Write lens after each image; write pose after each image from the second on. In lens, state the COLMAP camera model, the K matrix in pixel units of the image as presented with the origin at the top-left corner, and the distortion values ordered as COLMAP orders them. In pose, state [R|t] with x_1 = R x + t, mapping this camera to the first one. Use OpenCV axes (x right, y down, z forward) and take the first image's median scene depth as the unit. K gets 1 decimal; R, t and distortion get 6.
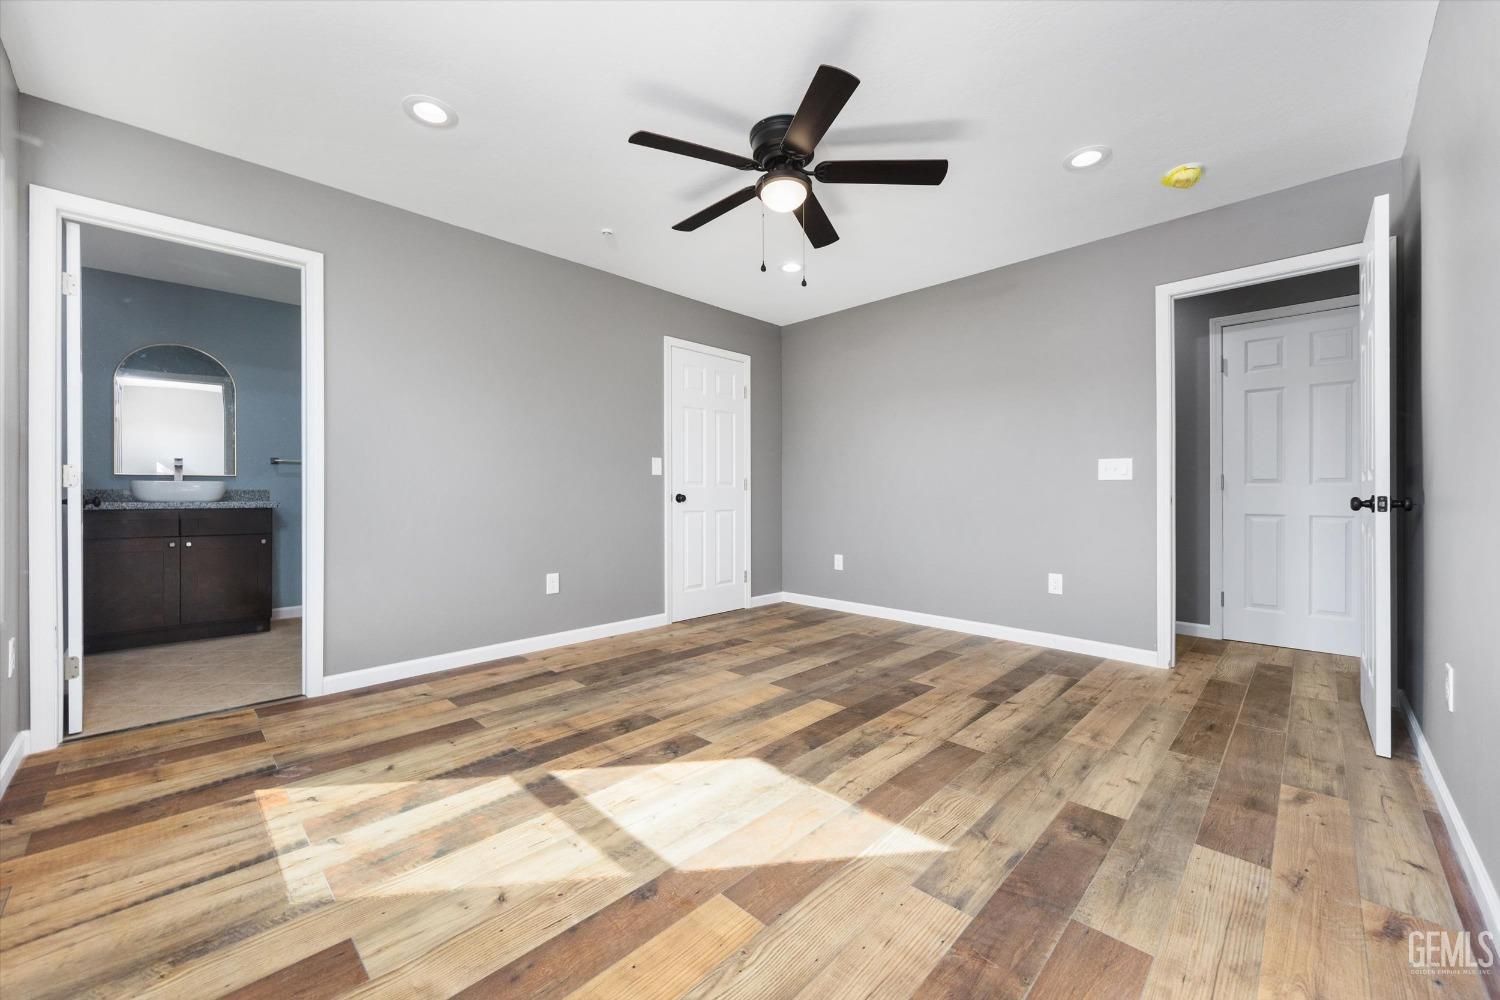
lens RADIAL K [[574.2, 0, 735.8], [0, 574.2, 494.5], [0, 0, 1]] dist [-0.007614, -0.000293]
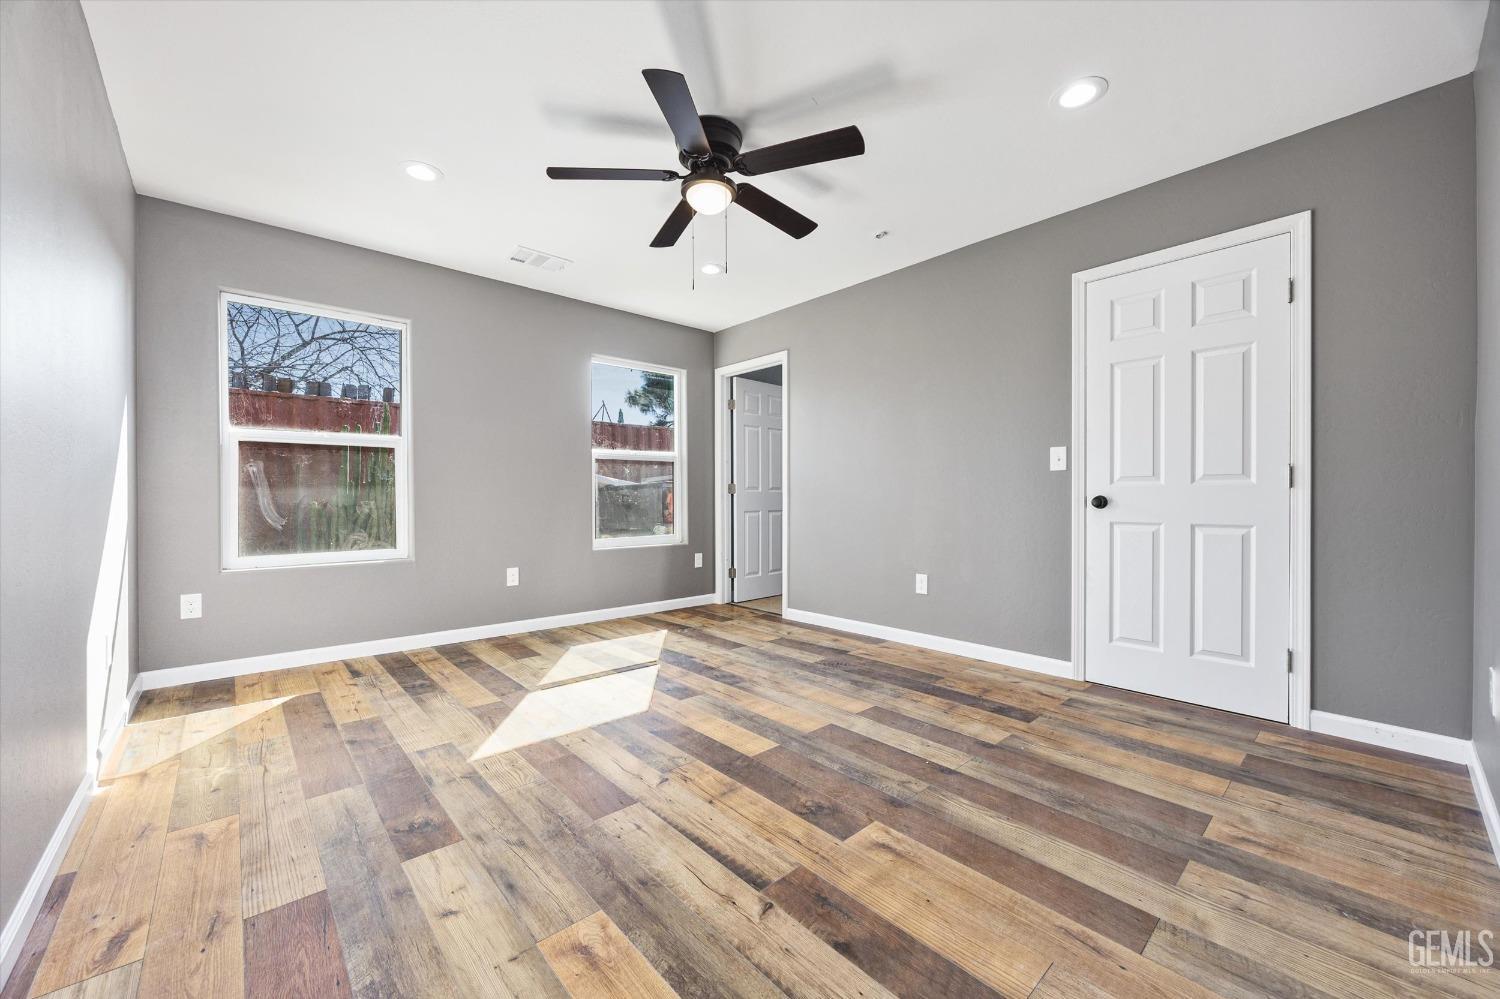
lens RADIAL K [[570.7, 0, 735.3], [0, 570.7, 501.4], [0, 0, 1]] dist [-0.000214, 0.000014]
pose [[-0.055307, 0.007608, -0.998440, 1.001104], [0.000325, 0.999971, 0.007602, 0.000281], [0.998469, 0.000096, -0.055308, 1.019619]]
